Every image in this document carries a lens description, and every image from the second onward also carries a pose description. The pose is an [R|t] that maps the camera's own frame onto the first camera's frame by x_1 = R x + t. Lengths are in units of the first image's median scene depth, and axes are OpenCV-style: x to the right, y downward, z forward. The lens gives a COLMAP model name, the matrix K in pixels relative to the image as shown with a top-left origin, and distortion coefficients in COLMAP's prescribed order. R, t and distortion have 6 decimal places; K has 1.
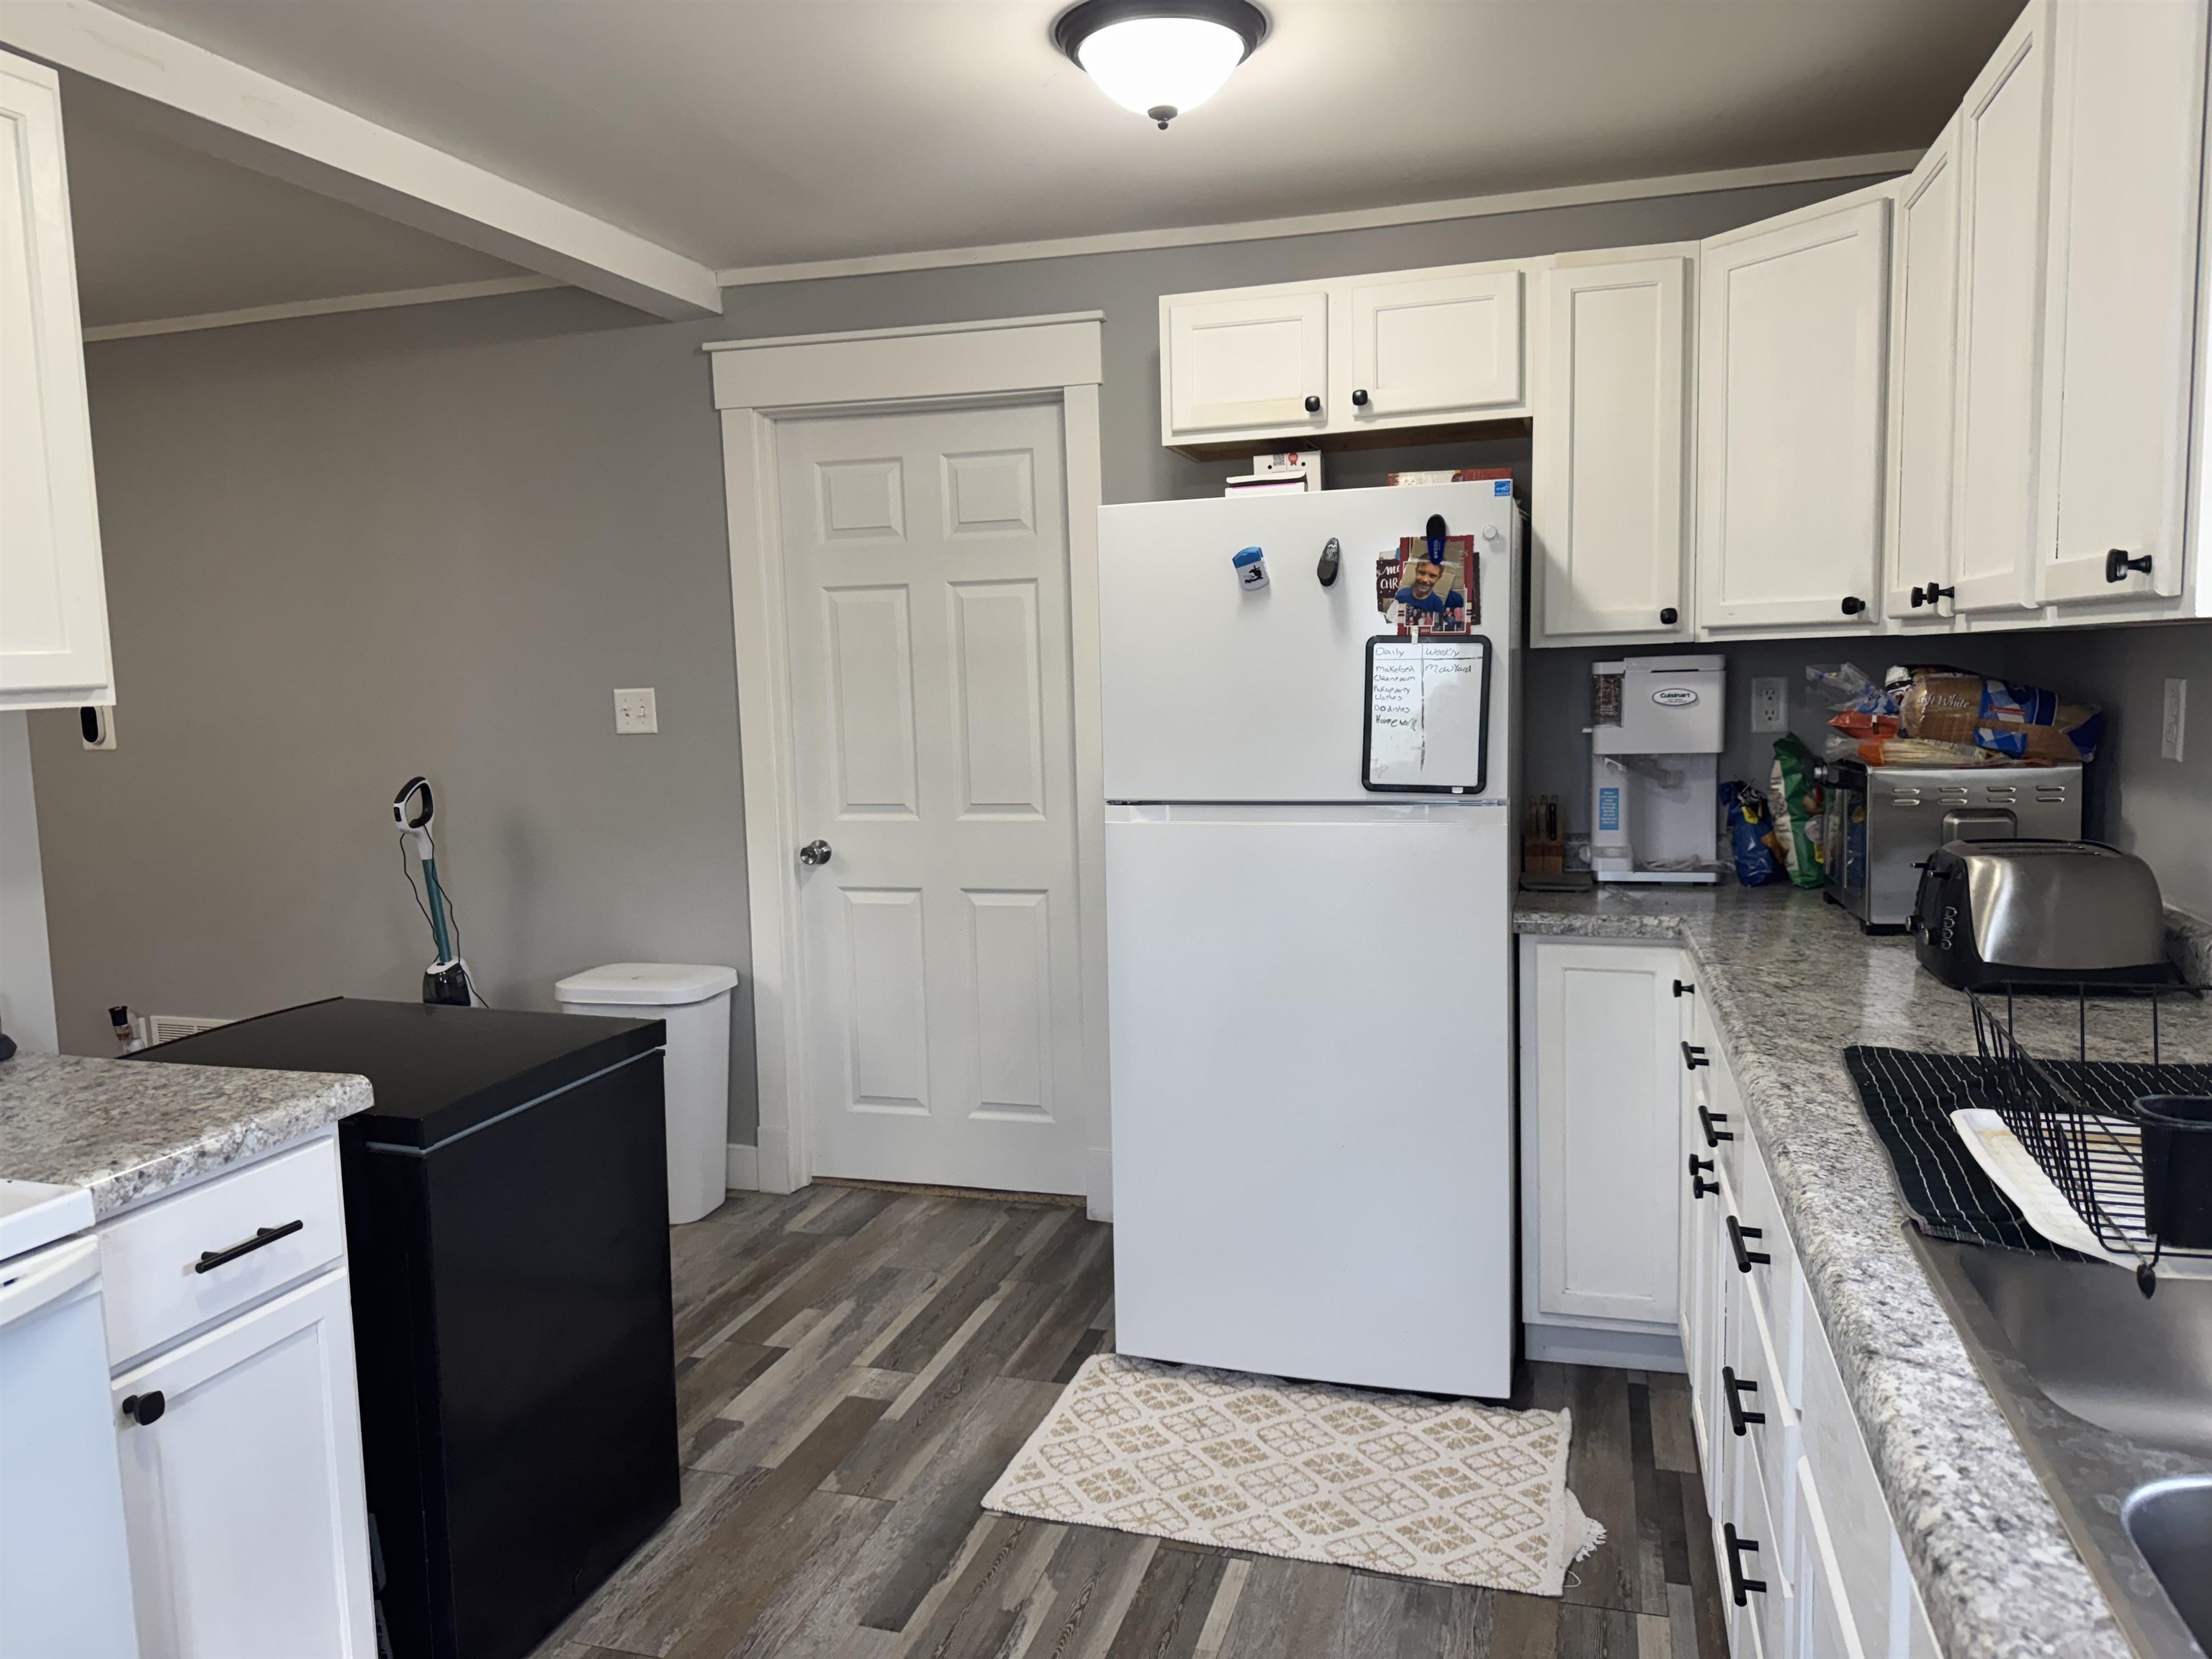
lens RADIAL K [[1565.7, 0, 1106.6], [0, 1565.7, 815.5], [0, 0, 1]] dist [0.058737, -0.079098]
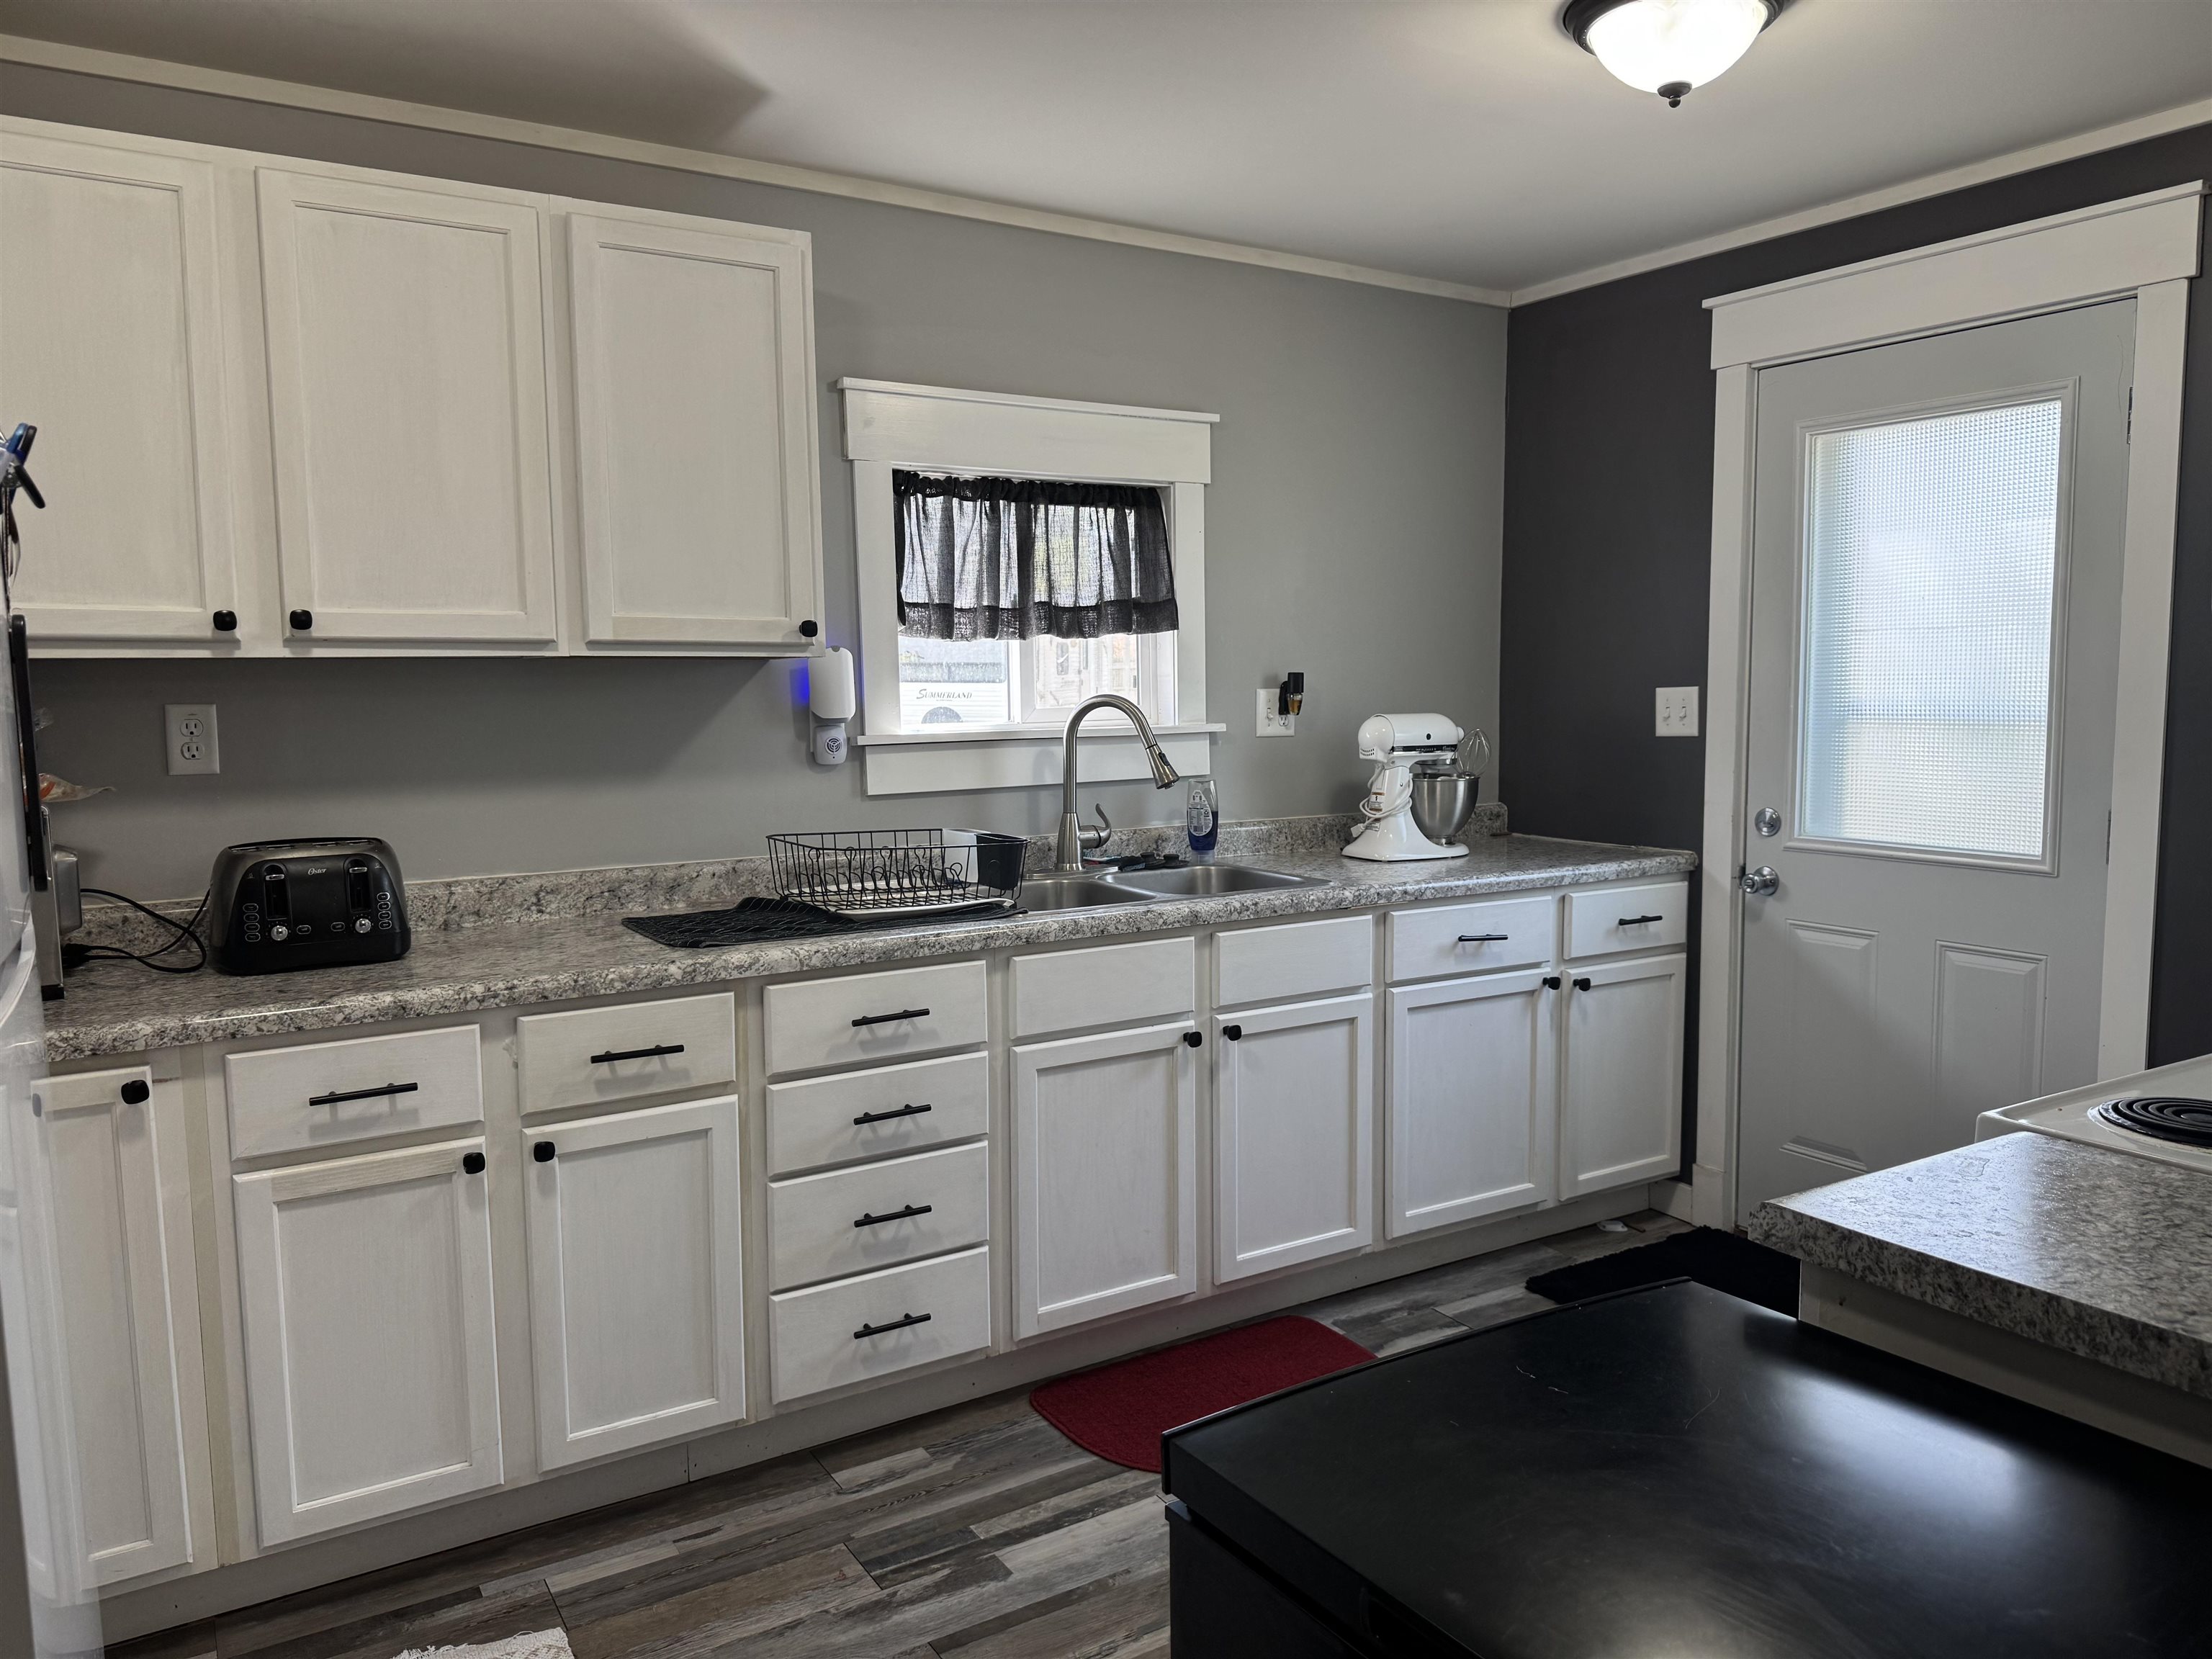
lens RADIAL K [[1565.7, 0, 1104.9], [0, 1565.7, 810.2], [0, 0, 1]] dist [0.058737, -0.079098]
pose [[-0.743313, -0.018007, 0.668701, -0.563448], [0.099075, 0.985649, 0.136672, -0.090757], [-0.661566, 0.167842, -0.730862, 1.268952]]
